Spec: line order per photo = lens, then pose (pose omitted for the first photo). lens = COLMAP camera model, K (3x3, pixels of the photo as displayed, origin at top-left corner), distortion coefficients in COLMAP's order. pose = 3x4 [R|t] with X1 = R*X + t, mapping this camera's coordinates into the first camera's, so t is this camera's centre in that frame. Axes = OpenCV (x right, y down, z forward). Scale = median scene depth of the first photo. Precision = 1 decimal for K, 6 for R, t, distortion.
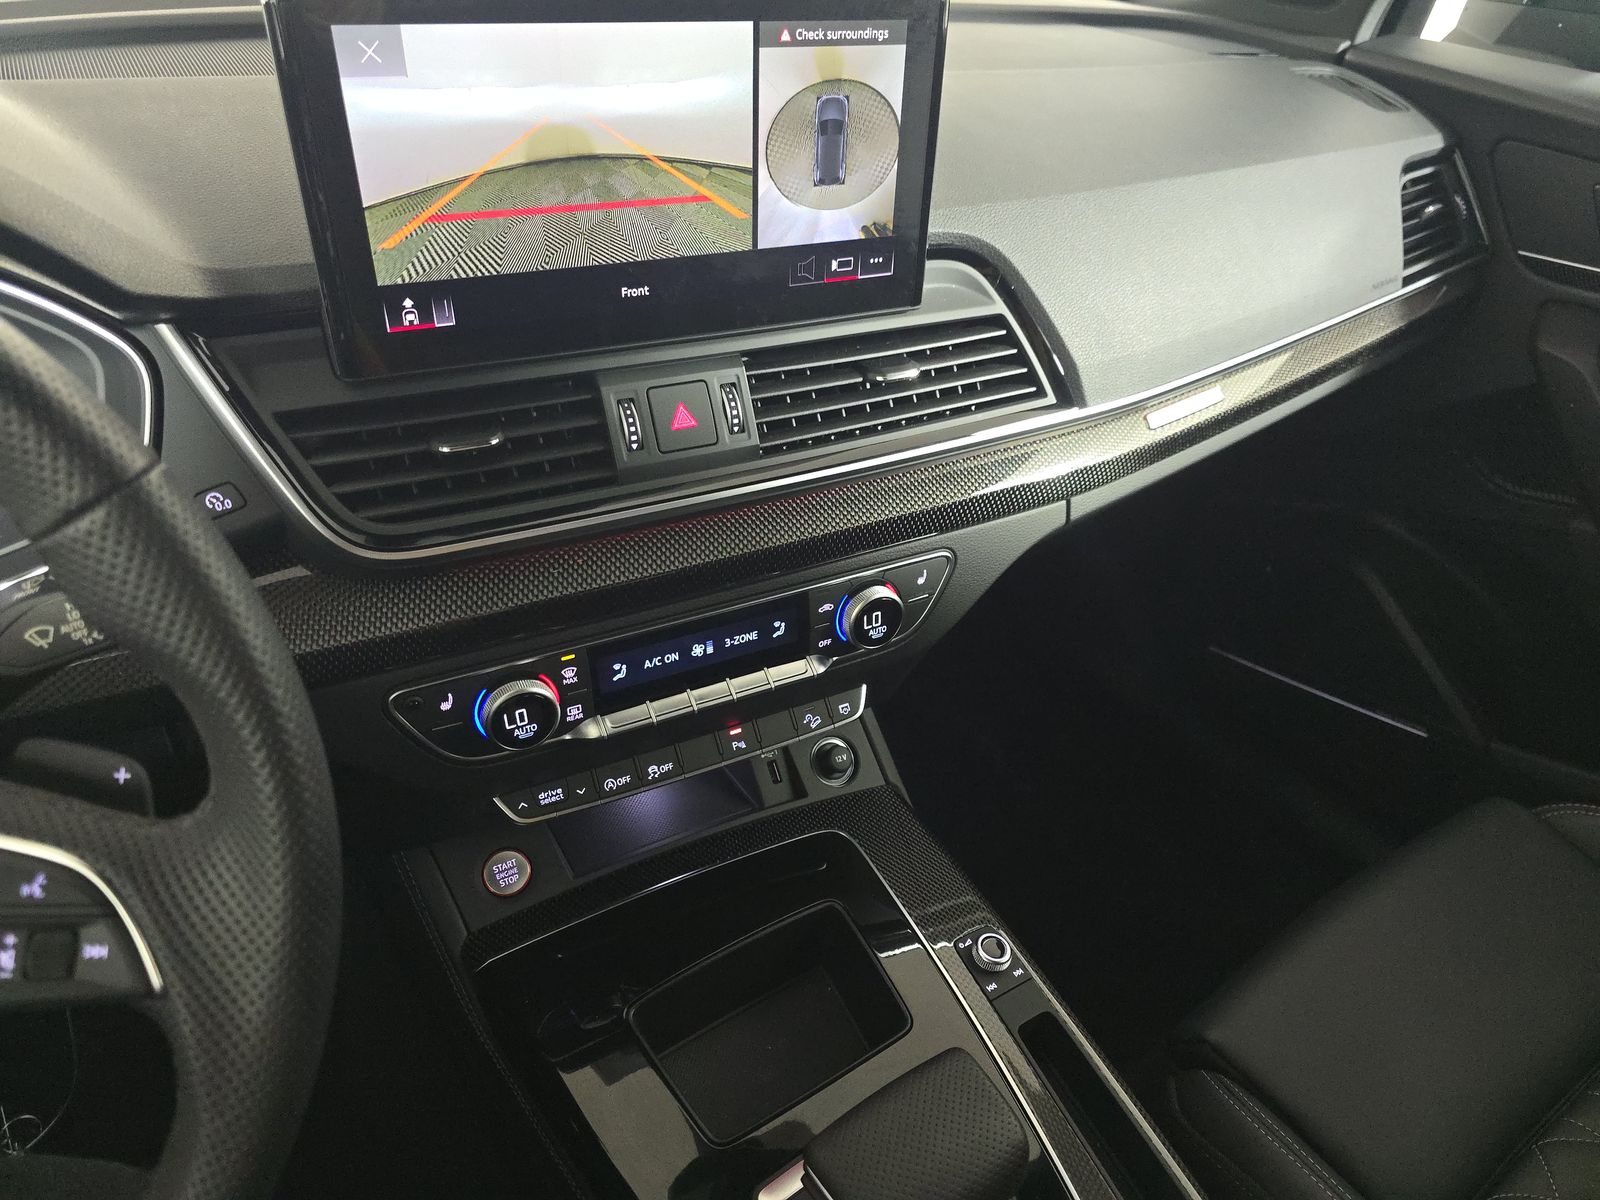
lens RADIAL K [[1086.2, 0, 798.5], [0, 1086.2, 604.2], [0, 0, 1]] dist [0.001025, -0.012556]
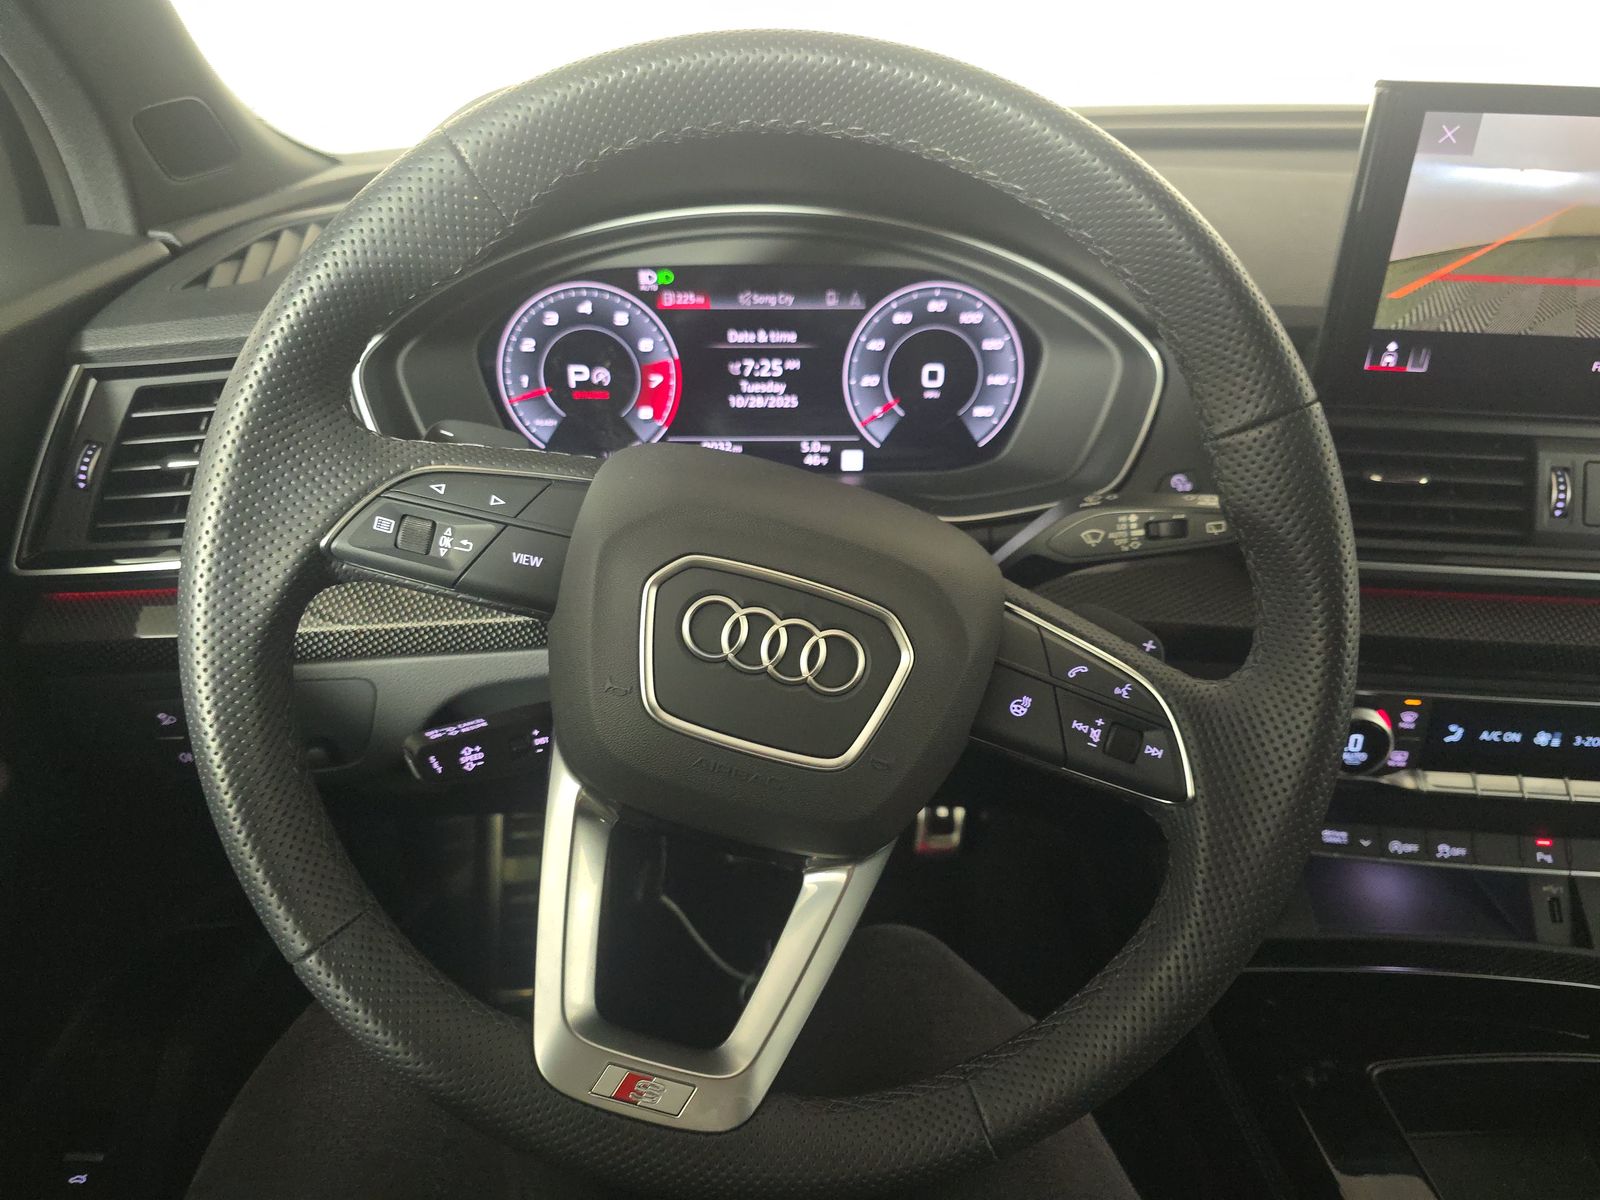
lens RADIAL K [[1086.2, 0, 790.0], [0, 1086.2, 585.3], [0, 0, 1]] dist [0.001025, -0.012556]
pose [[0.833549, 0.213686, -0.509445, -0.246503], [-0.282850, 0.957203, -0.061298, 0.209955], [0.474543, 0.195191, 0.858317, -0.232980]]
